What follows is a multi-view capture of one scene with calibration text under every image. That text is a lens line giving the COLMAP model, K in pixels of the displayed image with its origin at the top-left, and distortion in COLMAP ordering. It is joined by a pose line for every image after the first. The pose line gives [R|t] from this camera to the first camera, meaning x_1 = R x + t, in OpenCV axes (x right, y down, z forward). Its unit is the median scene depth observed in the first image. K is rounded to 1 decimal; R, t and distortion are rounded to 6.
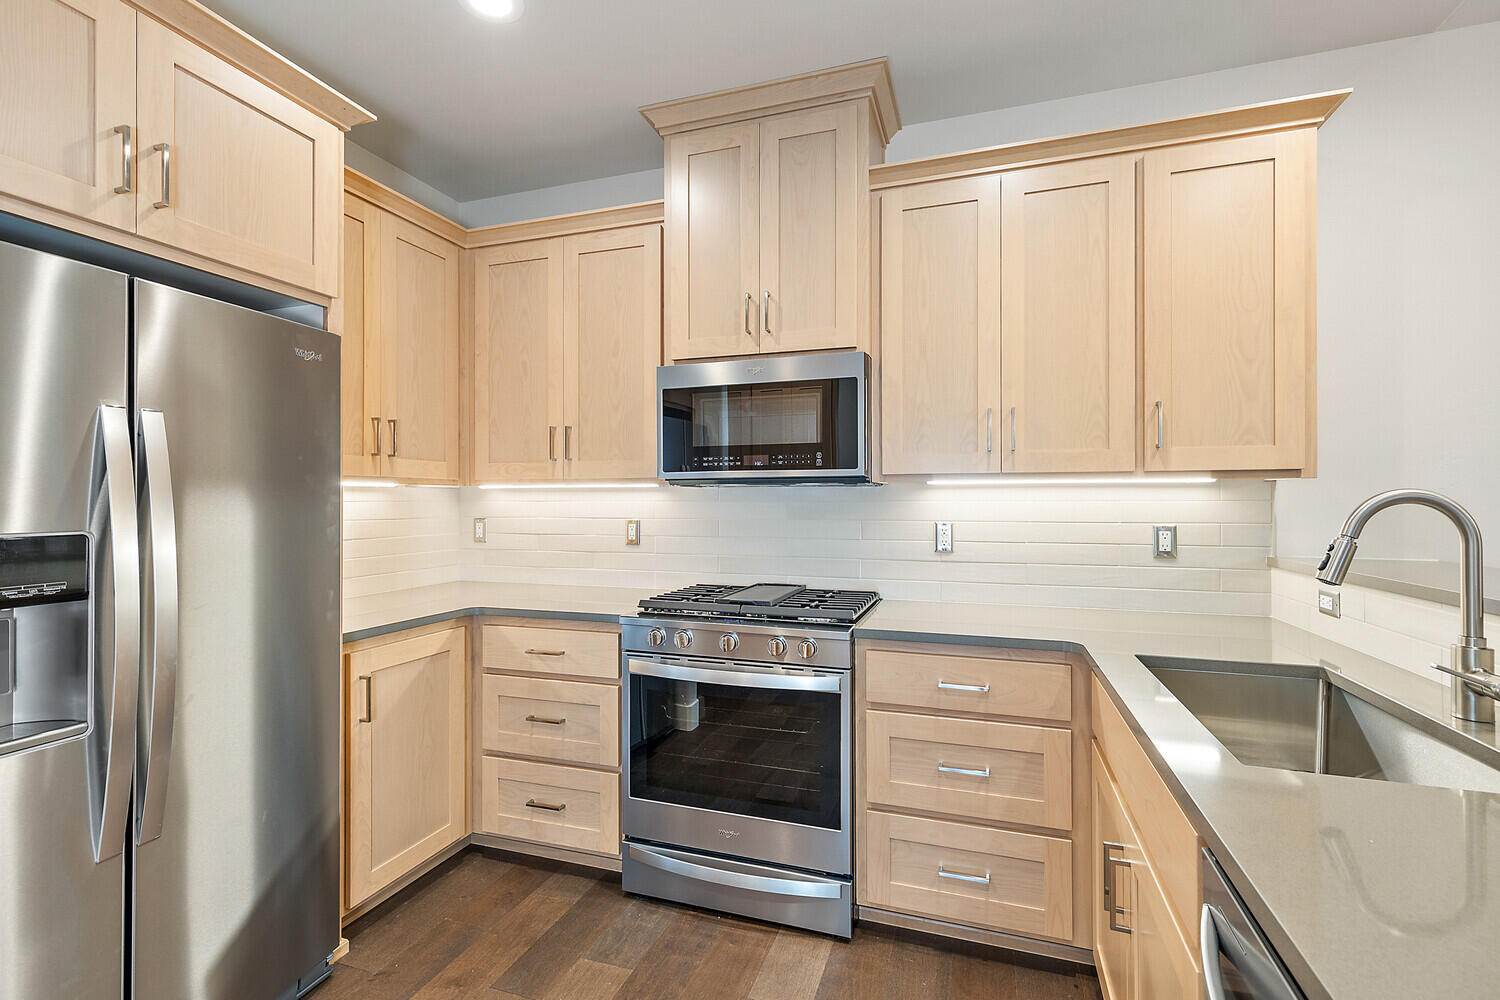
lens RADIAL K [[676.5, 0, 746.8], [0, 676.5, 497.3], [0, 0, 1]] dist [0.003206, -0.000594]
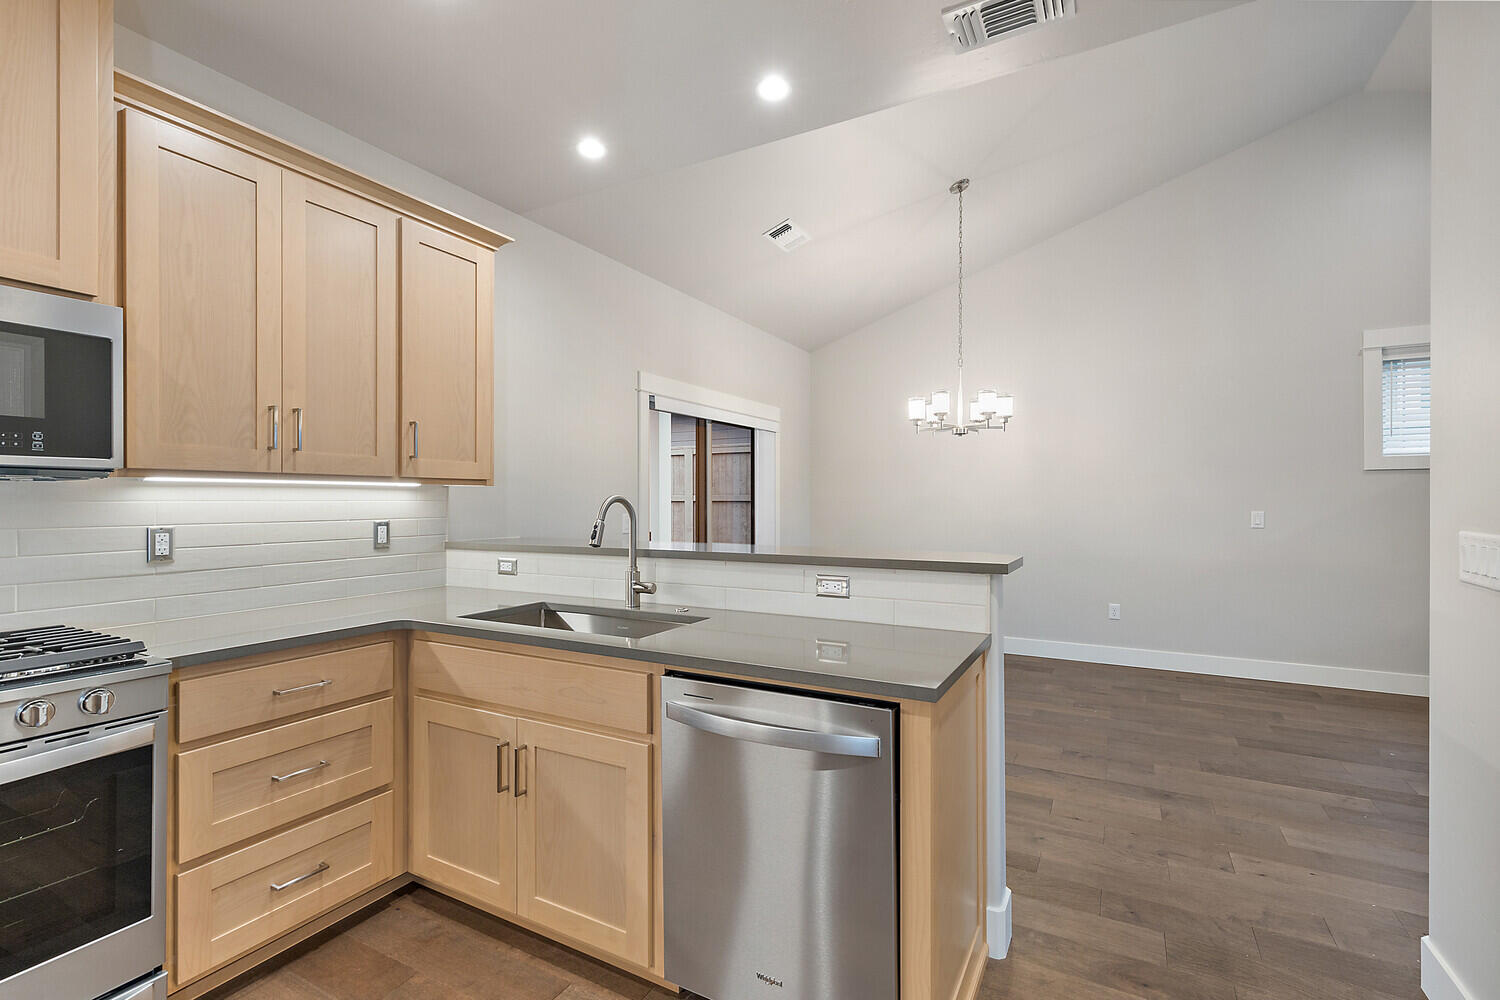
lens RADIAL K [[676.5, 0, 745.0], [0, 676.5, 503.9], [0, 0, 1]] dist [0.003206, -0.000594]
pose [[0.174276, -0.004021, 0.984689, -0.477516], [-0.006115, 0.999968, 0.005165, 0.000324], [-0.984678, -0.006921, 0.174246, 0.164080]]
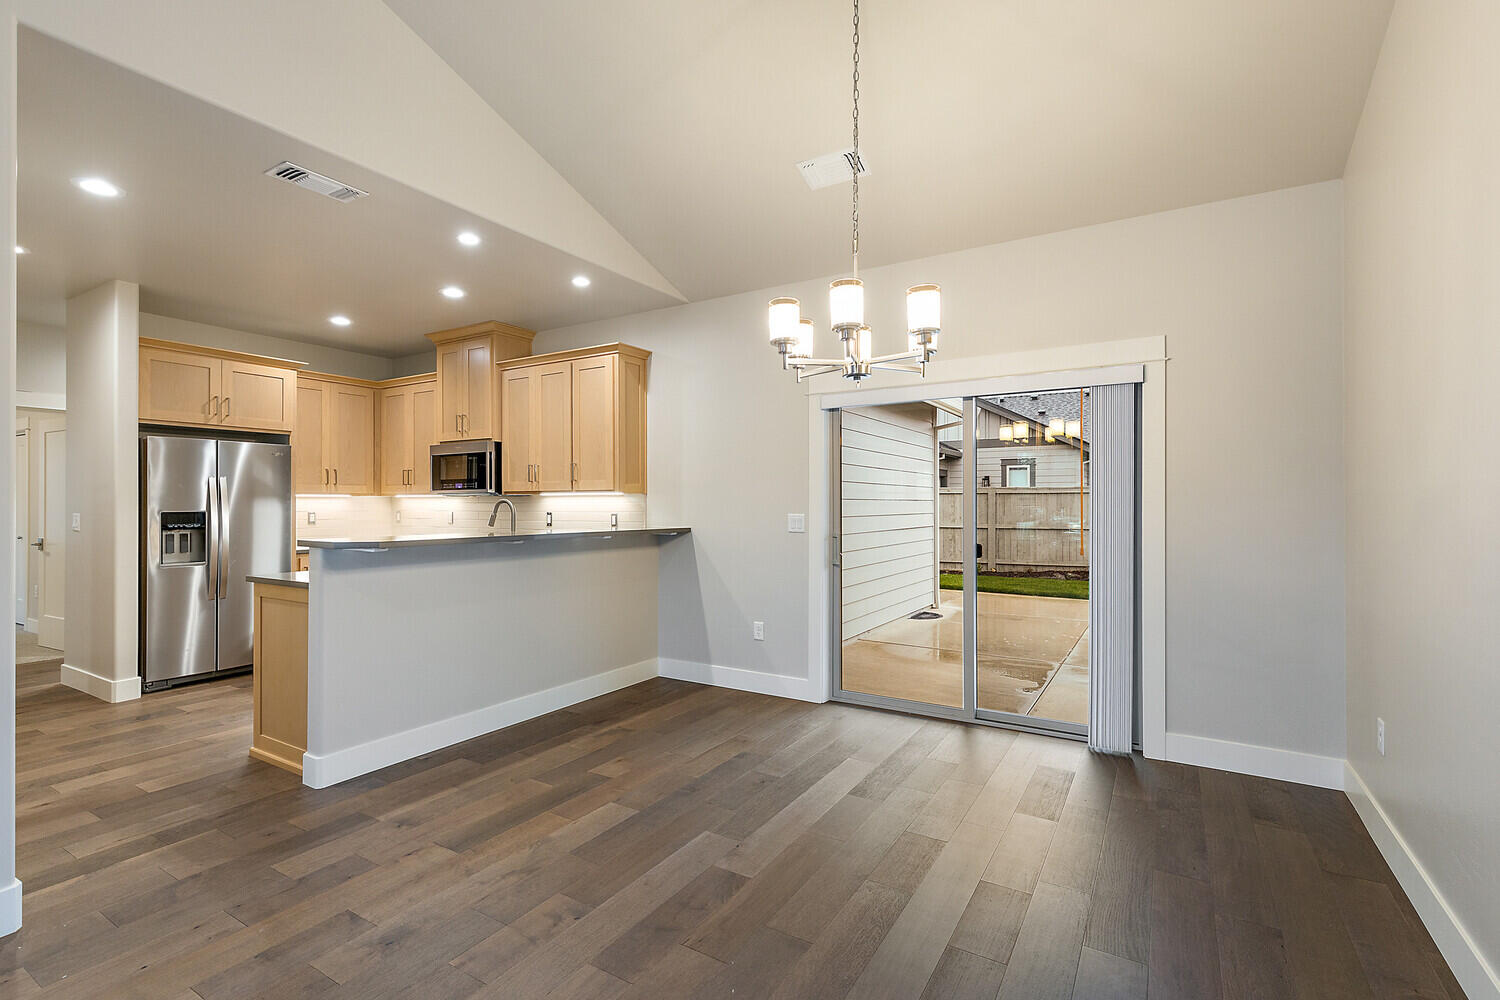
lens RADIAL K [[676.5, 0, 749.8], [0, 676.5, 499.6], [0, 0, 1]] dist [0.003206, -0.000594]
pose [[0.975771, -0.000219, -0.218794, 1.636894], [0.001007, 0.999993, 0.003493, -0.014114], [0.218792, -0.003629, 0.975765, -1.172244]]
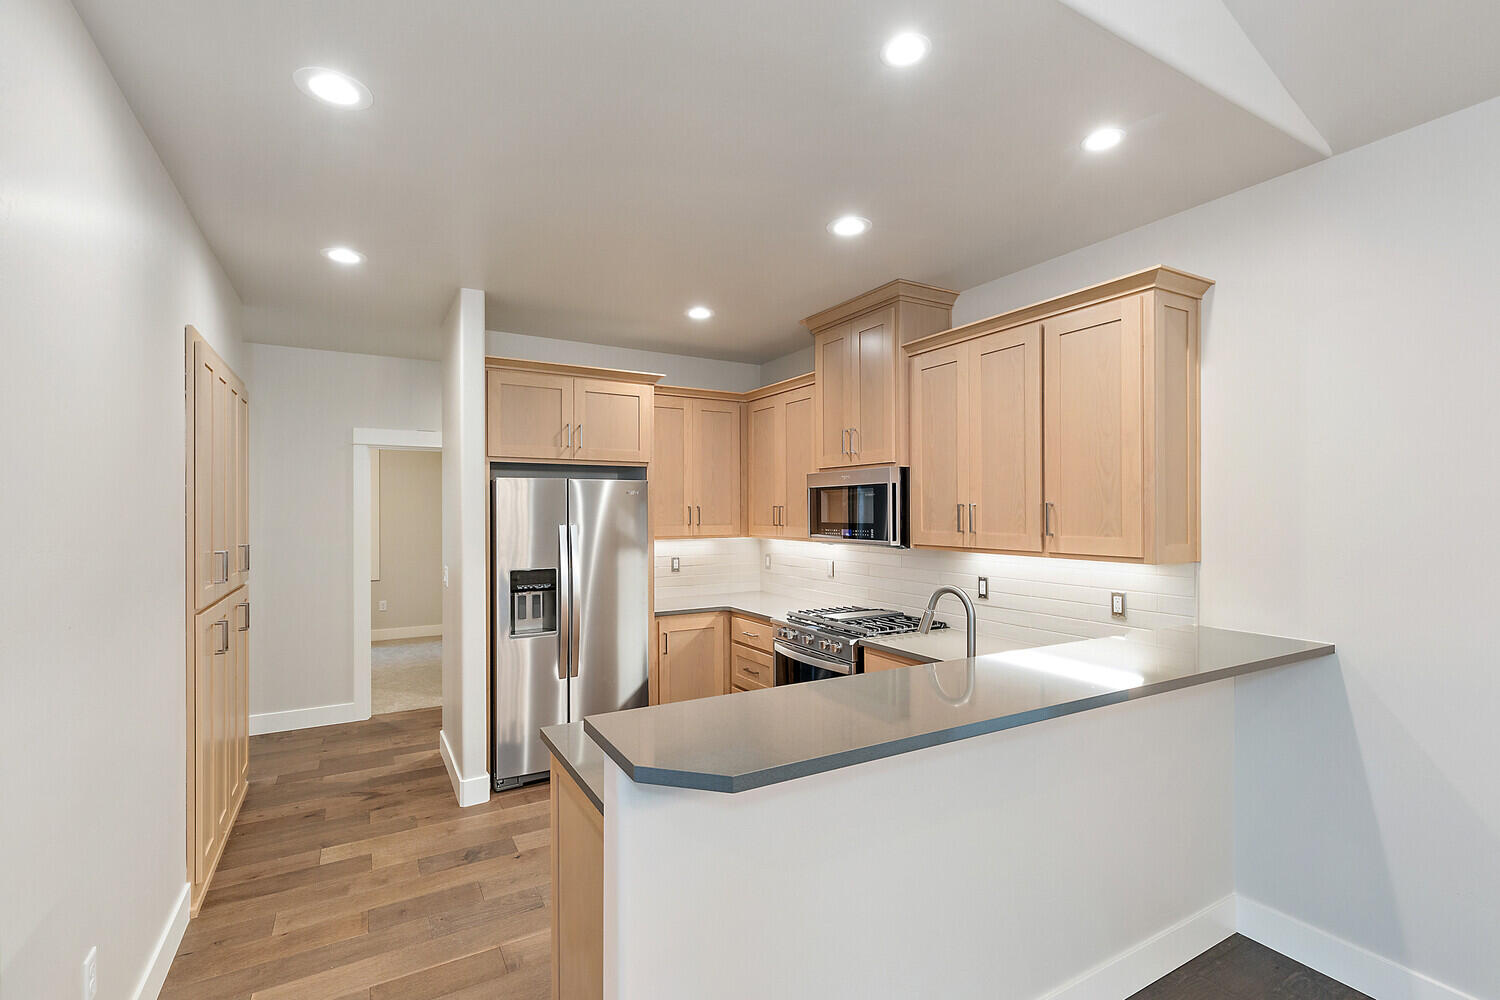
lens RADIAL K [[676.5, 0, 752.9], [0, 676.5, 515.4], [0, 0, 1]] dist [0.003206, -0.000594]
pose [[0.752332, 0.003061, -0.658777, 0.982011], [0.006569, 0.999905, 0.012149, -0.125690], [0.658751, -0.013468, 0.752240, -0.402393]]
